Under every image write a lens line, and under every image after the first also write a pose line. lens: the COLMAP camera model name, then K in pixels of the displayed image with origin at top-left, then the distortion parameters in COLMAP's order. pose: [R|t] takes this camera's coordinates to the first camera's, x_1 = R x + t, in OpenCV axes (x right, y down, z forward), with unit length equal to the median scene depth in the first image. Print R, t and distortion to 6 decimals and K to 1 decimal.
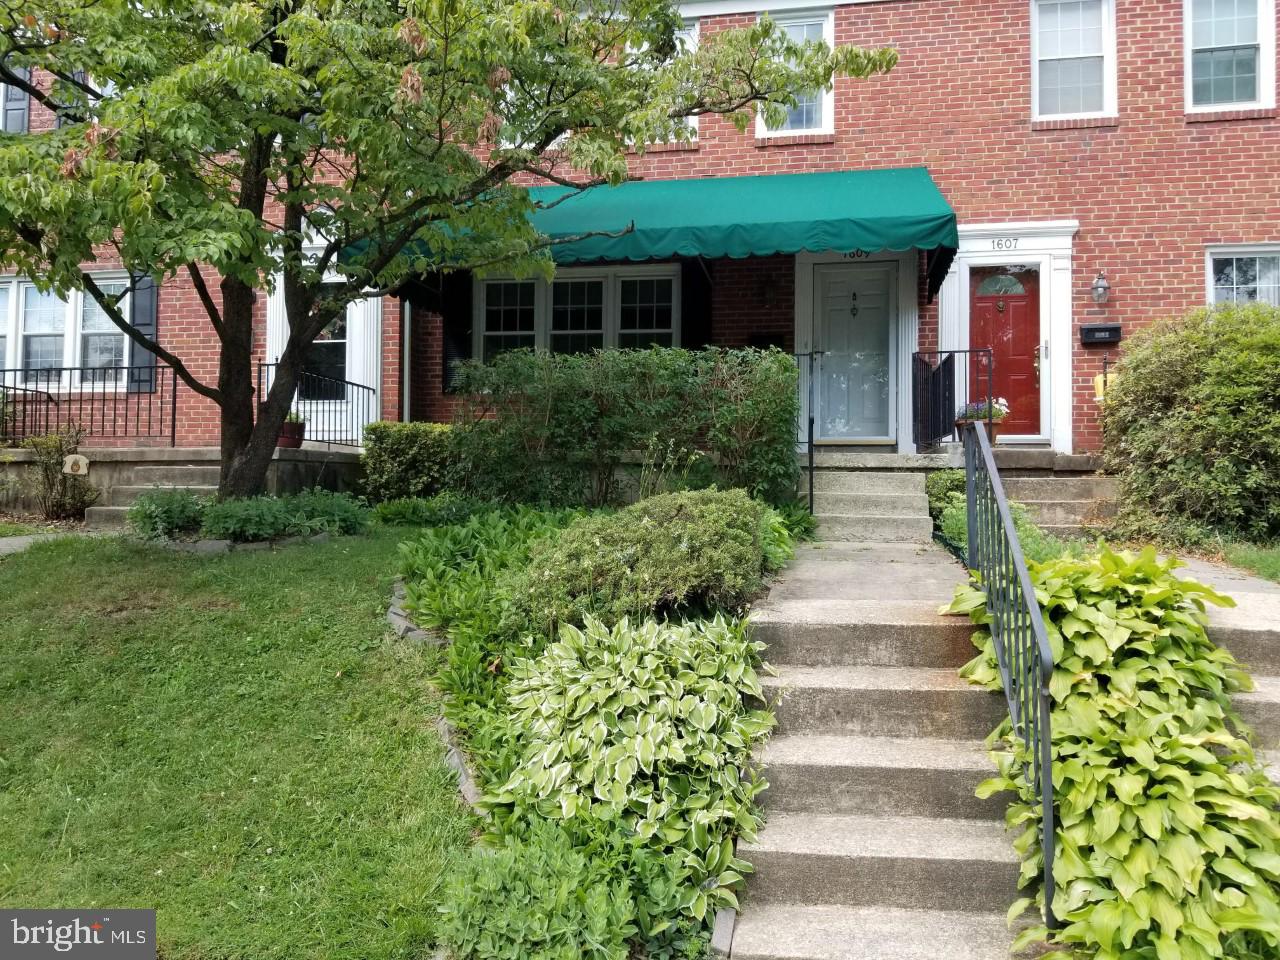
lens RADIAL K [[1008.1, 0, 632.5], [0, 1008.1, 484.2], [0, 0, 1]] dist [0.015955, -0.043491]
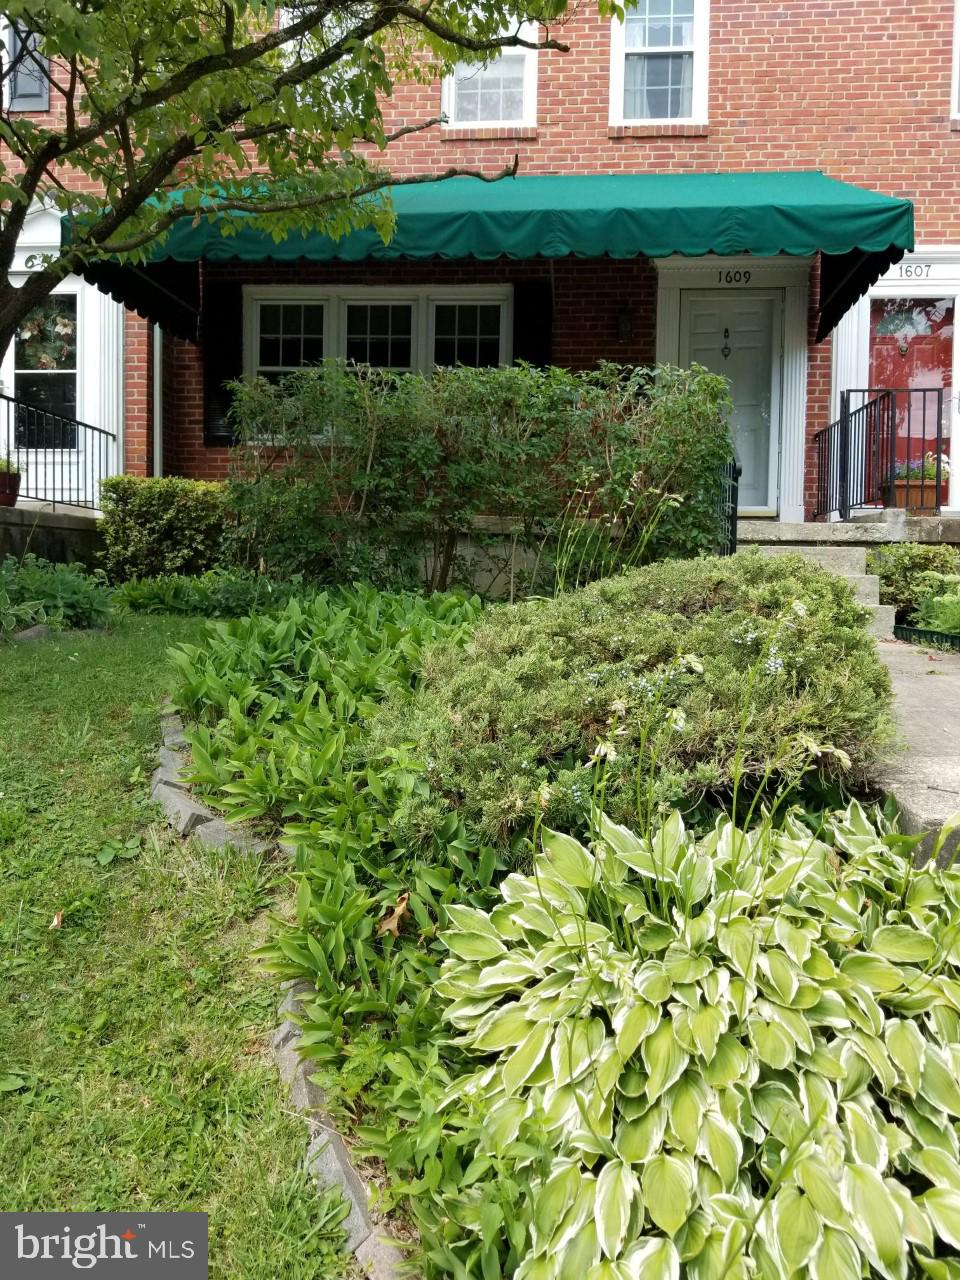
lens RADIAL K [[1008.1, 0, 492.6], [0, 1008.1, 626.7], [0, 0, 1]] dist [0.015955, -0.043491]
pose [[0.994044, 0.003355, 0.108924, -0.060376], [-0.009430, 0.998425, 0.055308, 0.007278], [-0.108567, -0.056005, 0.992510, 0.224458]]
